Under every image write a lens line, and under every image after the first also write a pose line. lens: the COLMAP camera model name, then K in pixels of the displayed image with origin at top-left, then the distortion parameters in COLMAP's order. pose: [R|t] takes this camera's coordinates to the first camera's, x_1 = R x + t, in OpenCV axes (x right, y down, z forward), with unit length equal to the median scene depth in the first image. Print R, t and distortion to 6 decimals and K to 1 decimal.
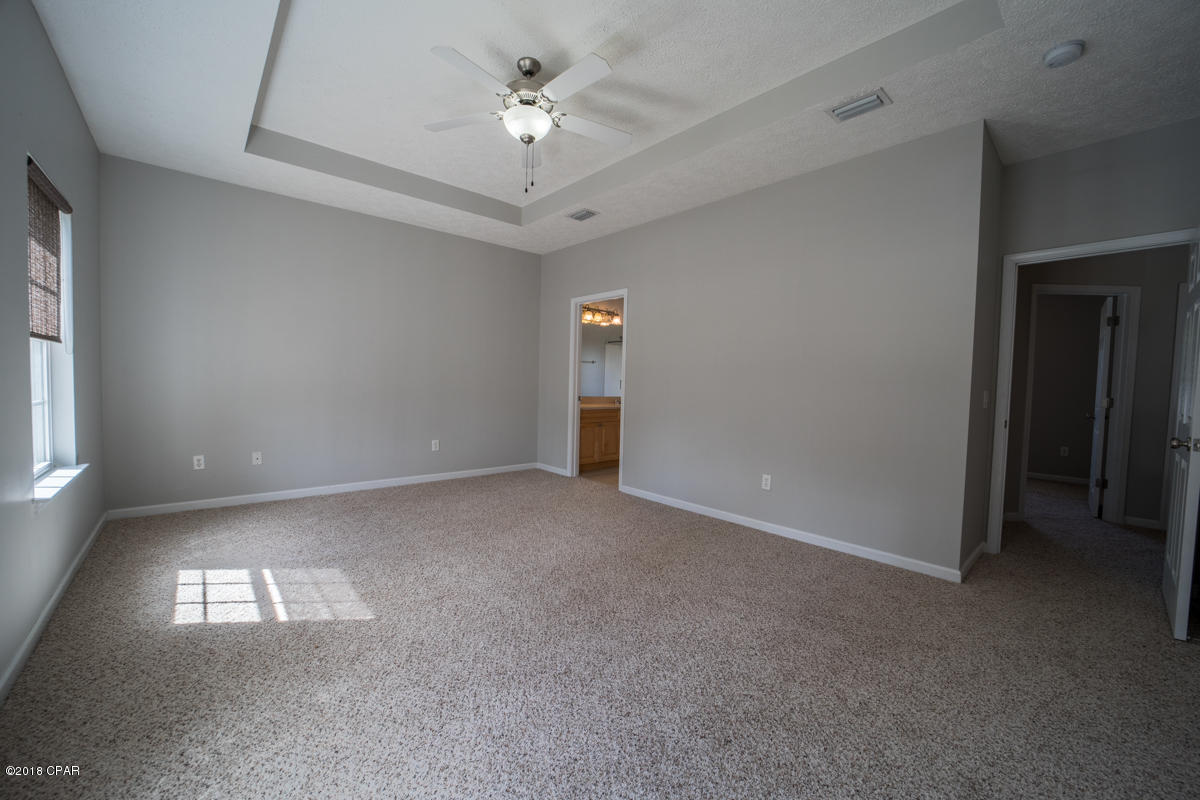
lens RADIAL K [[465.4, 0, 596.1], [0, 465.4, 403.3], [0, 0, 1]] dist [-0.036796, 0.007208]
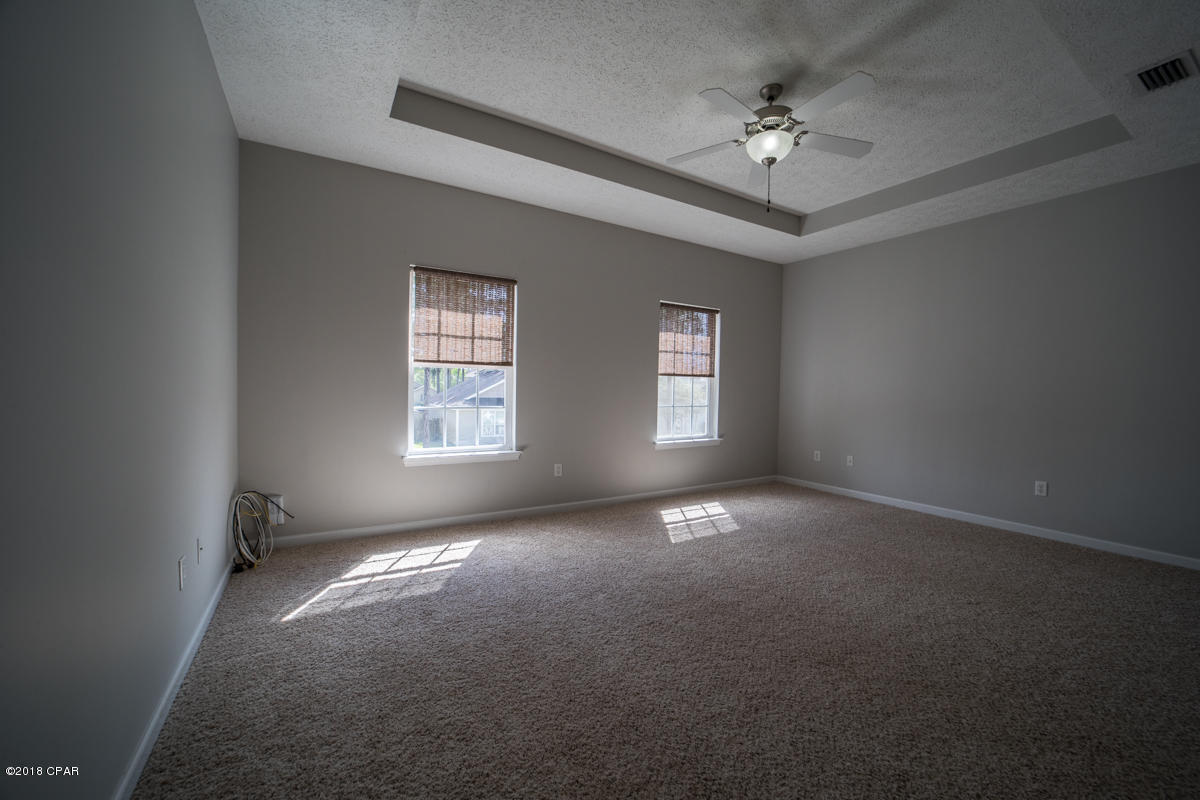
lens RADIAL K [[465.4, 0, 608.3], [0, 465.4, 398.4], [0, 0, 1]] dist [-0.036796, 0.007208]
pose [[-0.154828, -0.004282, -0.987932, 0.922118], [-0.071454, 0.997420, 0.006875, -0.016861], [0.985354, 0.071656, -0.154735, 0.816095]]
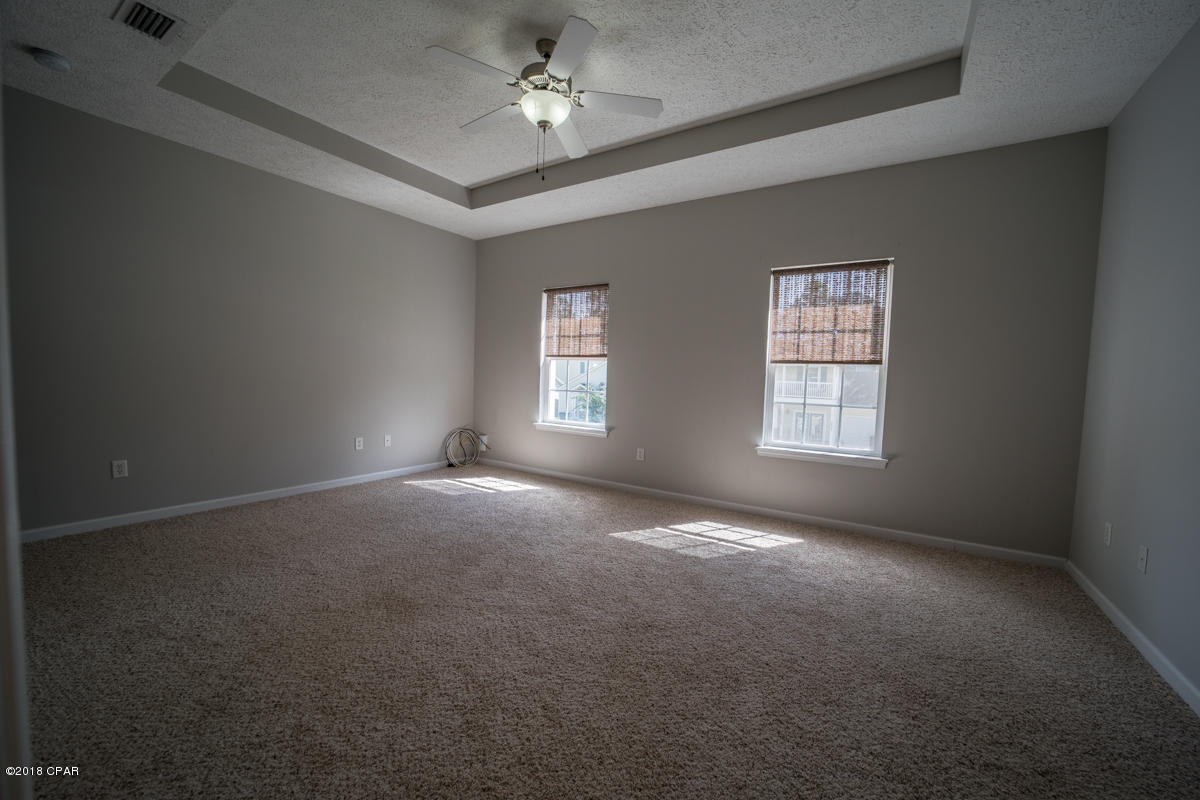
lens RADIAL K [[465.4, 0, 604.0], [0, 465.4, 396.3], [0, 0, 1]] dist [-0.036796, 0.007208]
pose [[-0.956370, -0.045379, -0.288613, -0.011928], [-0.072033, 0.993992, 0.082406, -0.087850], [0.283140, 0.099600, -0.953893, 1.977270]]
